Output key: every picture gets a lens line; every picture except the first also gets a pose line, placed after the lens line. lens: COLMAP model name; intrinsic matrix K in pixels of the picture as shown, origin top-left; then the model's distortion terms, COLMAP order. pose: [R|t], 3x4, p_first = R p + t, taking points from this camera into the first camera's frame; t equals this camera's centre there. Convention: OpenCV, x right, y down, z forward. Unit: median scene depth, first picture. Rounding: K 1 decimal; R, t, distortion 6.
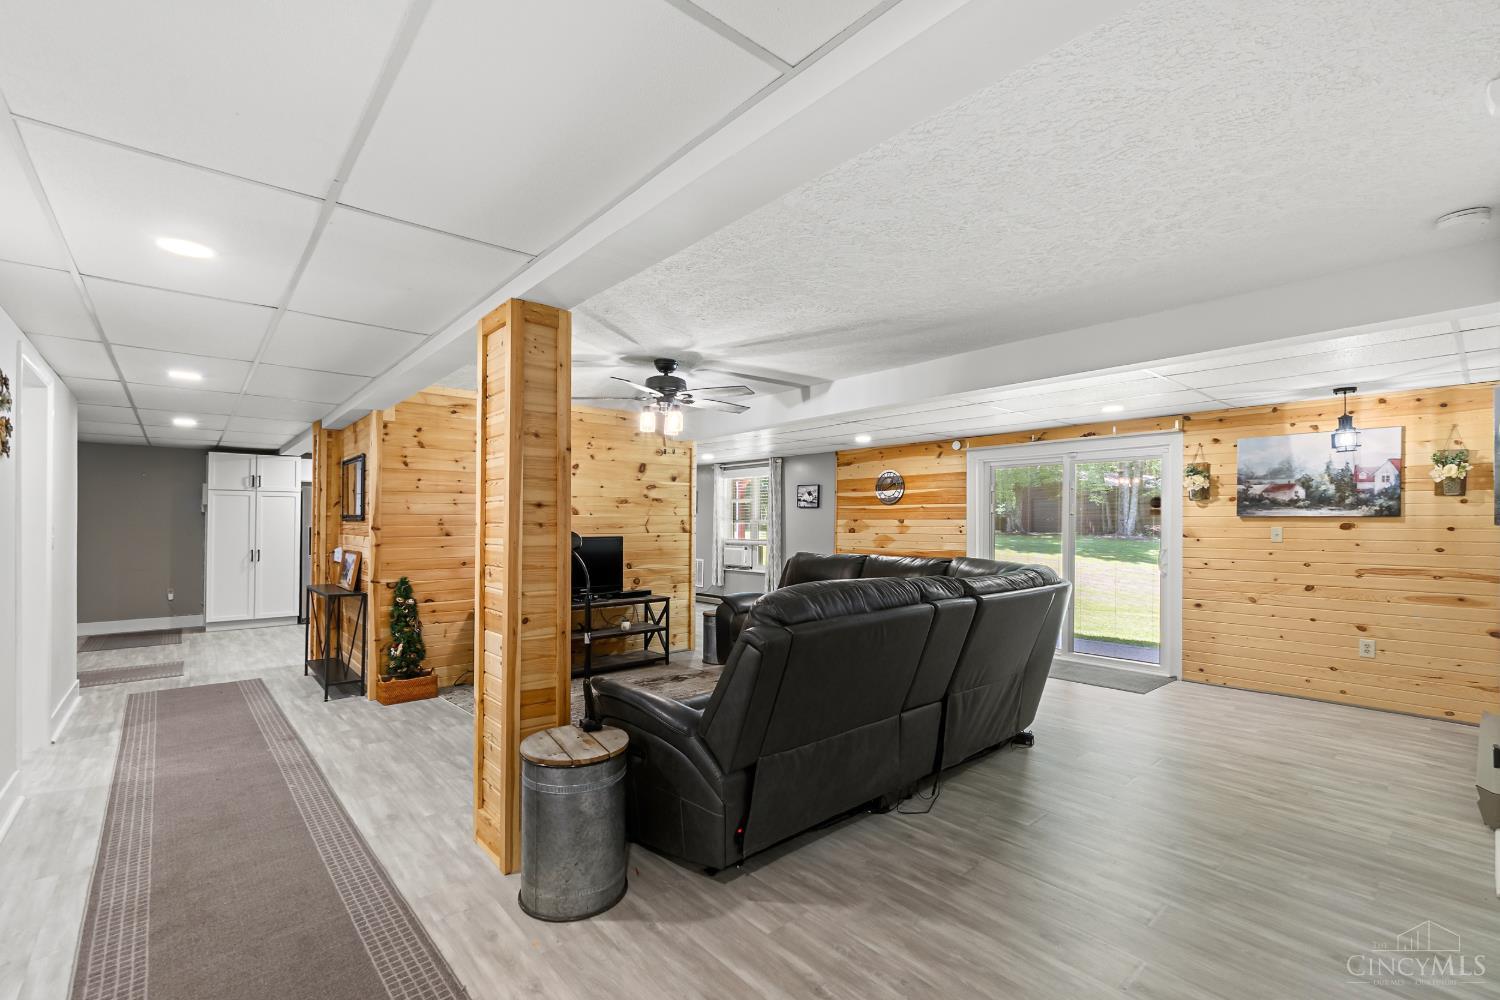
lens RADIAL K [[644.9, 0, 731.8], [0, 644.9, 520.2], [0, 0, 1]] dist [-0.007553, 0.002309]
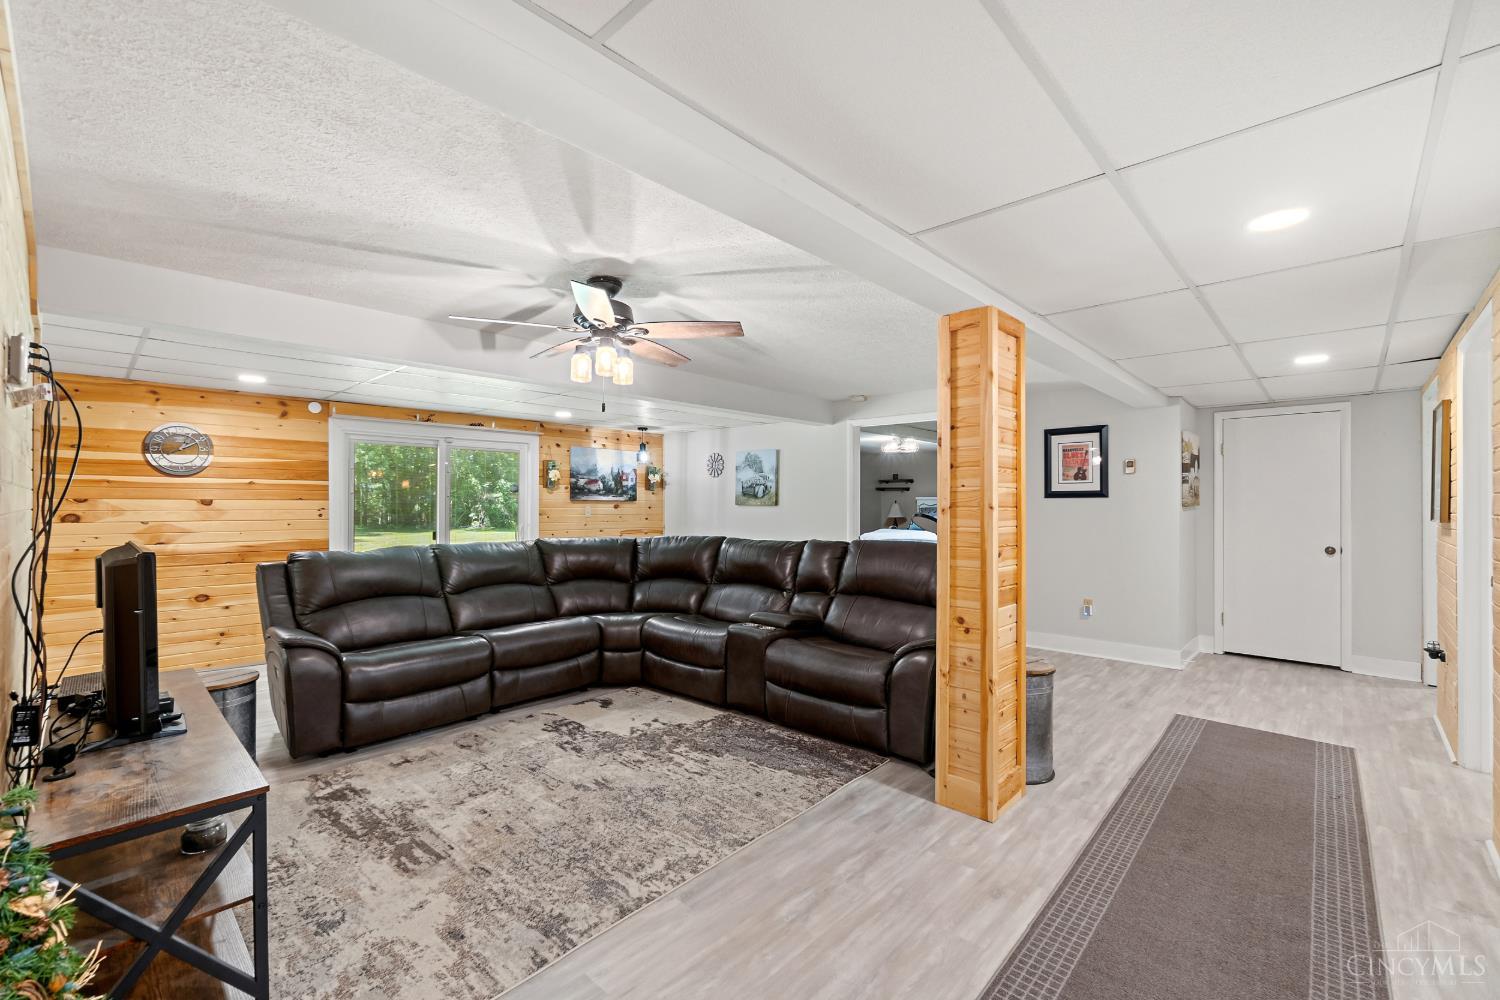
lens RADIAL K [[644.9, 0, 748.9], [0, 644.9, 502.3], [0, 0, 1]] dist [-0.007553, 0.002309]
pose [[-0.113613, 0.003011, 0.993521, -0.689043], [-0.003135, 0.999989, -0.003389, 0.002860], [-0.993520, -0.003500, -0.113602, 0.760466]]
